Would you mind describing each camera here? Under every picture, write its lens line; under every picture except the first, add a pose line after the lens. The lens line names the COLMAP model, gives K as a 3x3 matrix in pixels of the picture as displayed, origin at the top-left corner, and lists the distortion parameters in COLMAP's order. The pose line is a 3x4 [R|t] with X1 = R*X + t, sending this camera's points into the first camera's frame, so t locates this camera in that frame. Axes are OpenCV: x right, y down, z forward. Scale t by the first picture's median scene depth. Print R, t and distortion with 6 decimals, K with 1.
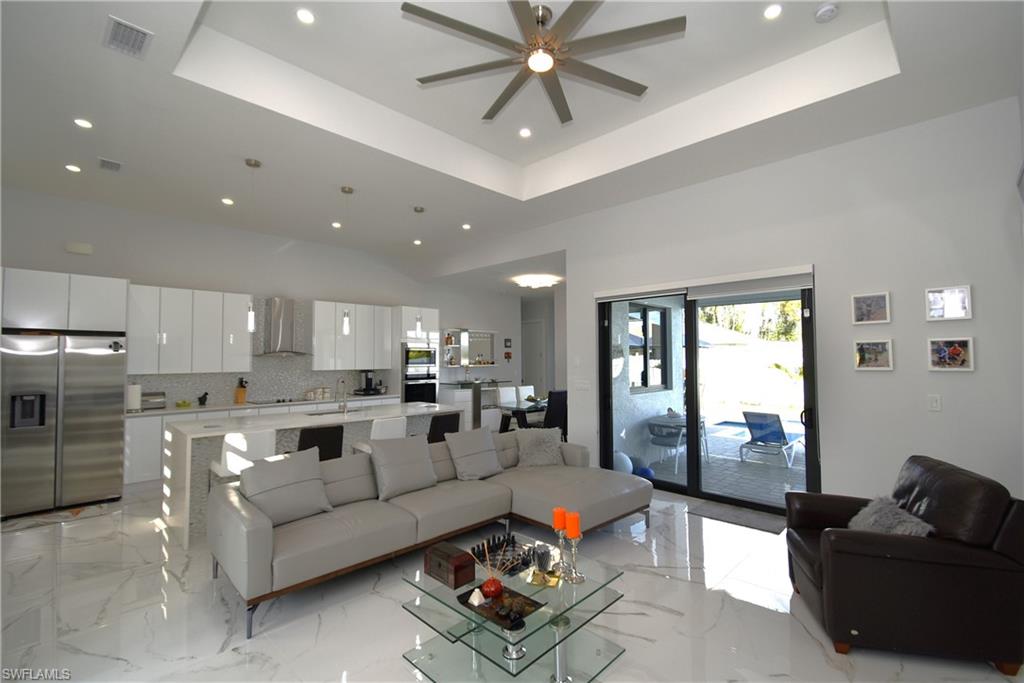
lens RADIAL K [[449.8, 0, 518.9], [0, 449.8, 343.1], [0, 0, 1]] dist [0.004055, -0.000516]
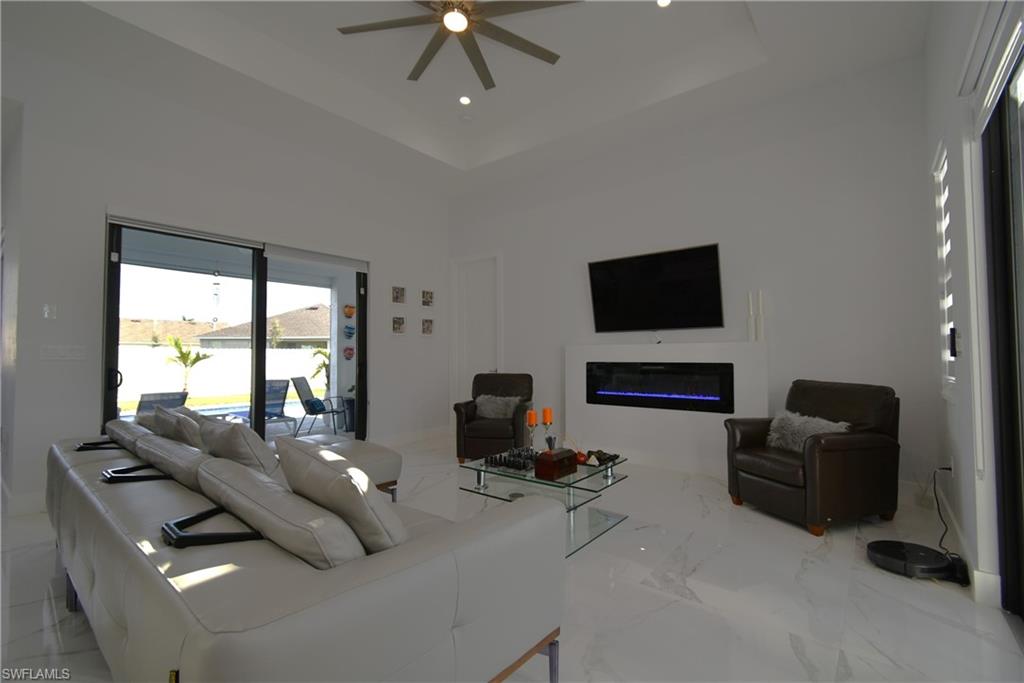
lens RADIAL K [[449.8, 0, 518.9], [0, 449.8, 343.1], [0, 0, 1]] dist [0.004055, -0.000516]
pose [[-0.089201, 0.028384, 0.995609, -0.470206], [-0.029812, 0.999070, -0.031153, 0.075580], [-0.995567, -0.032460, -0.088272, 0.456084]]
